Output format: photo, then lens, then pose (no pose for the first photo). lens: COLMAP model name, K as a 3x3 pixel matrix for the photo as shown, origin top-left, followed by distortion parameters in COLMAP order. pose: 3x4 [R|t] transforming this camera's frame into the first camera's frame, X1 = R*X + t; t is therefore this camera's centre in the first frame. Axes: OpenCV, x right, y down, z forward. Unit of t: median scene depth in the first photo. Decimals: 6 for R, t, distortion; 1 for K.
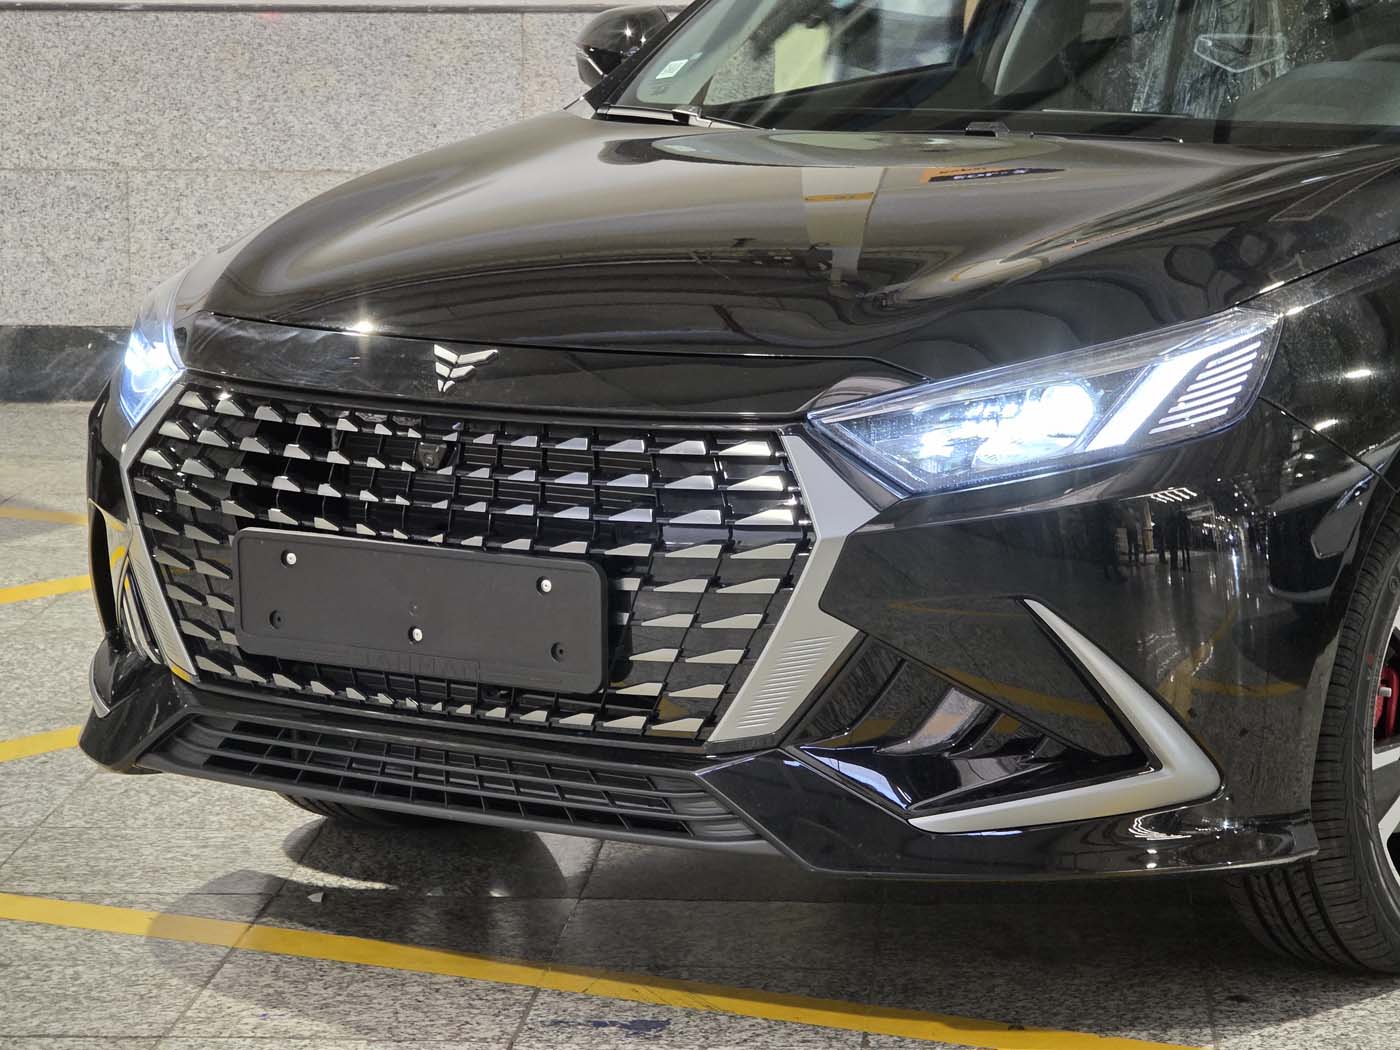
lens RADIAL K [[4698.8, 0, 695.2], [0, 4698.8, 526.6], [0, 0, 1]] dist [0.199645, 0.000000]
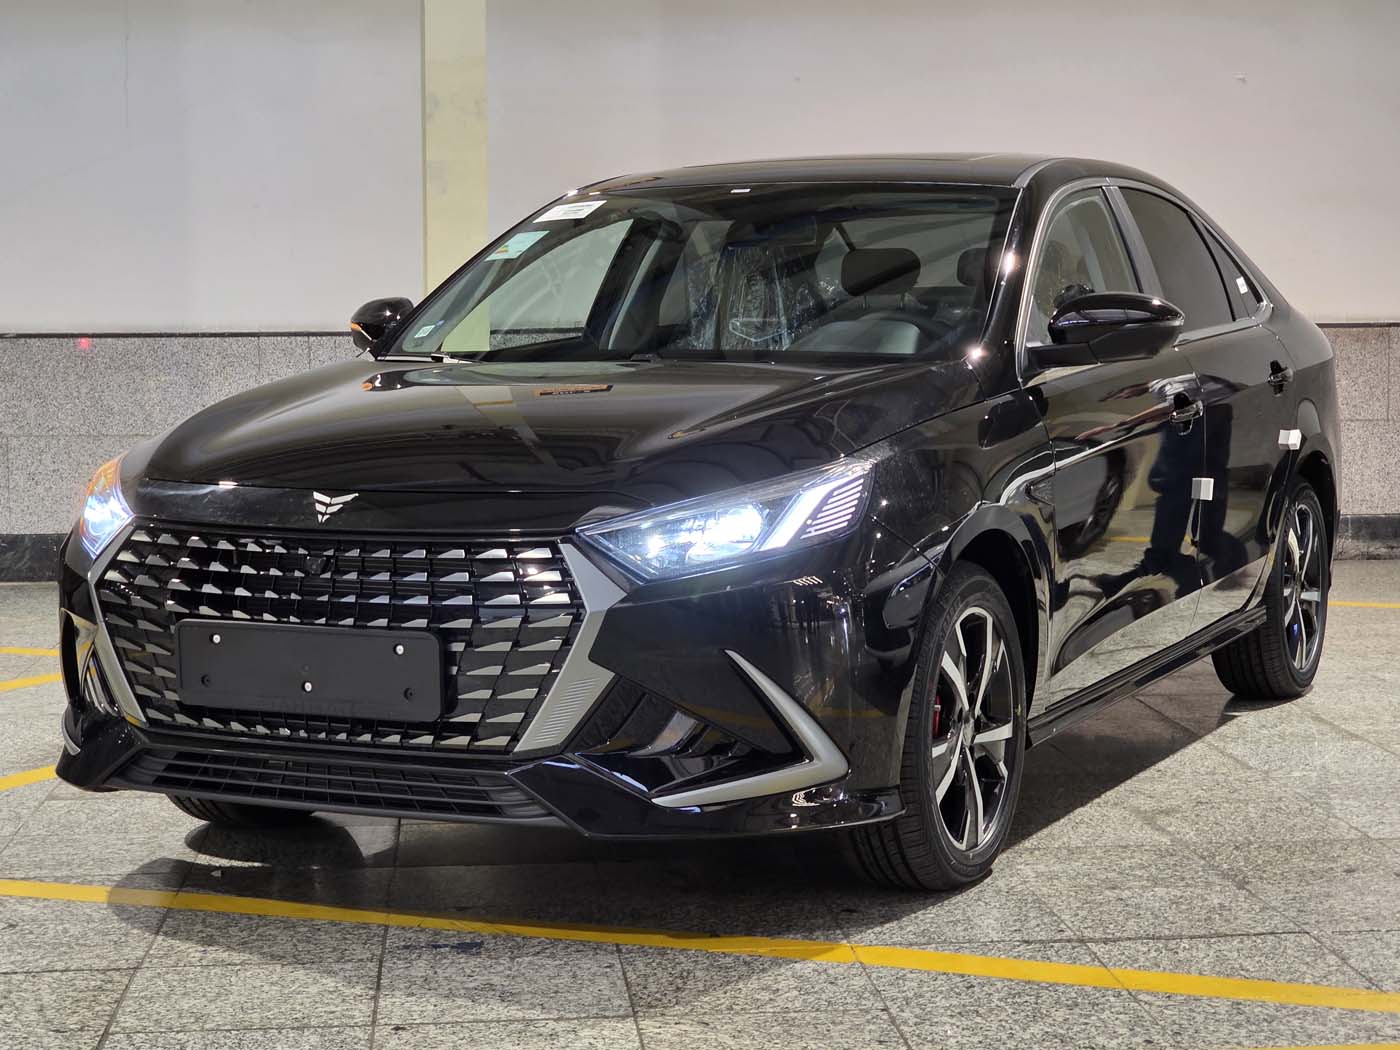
lens RADIAL K [[2680.8, 0, 726.4], [0, 2680.8, 531.2], [0, 0, 1]] dist [0.039919, 0.000000]
pose [[0.986470, -0.019251, 0.162807, -0.065599], [0.027756, 0.998357, -0.050127, 0.020029], [-0.161575, 0.053968, 0.985384, 0.145451]]
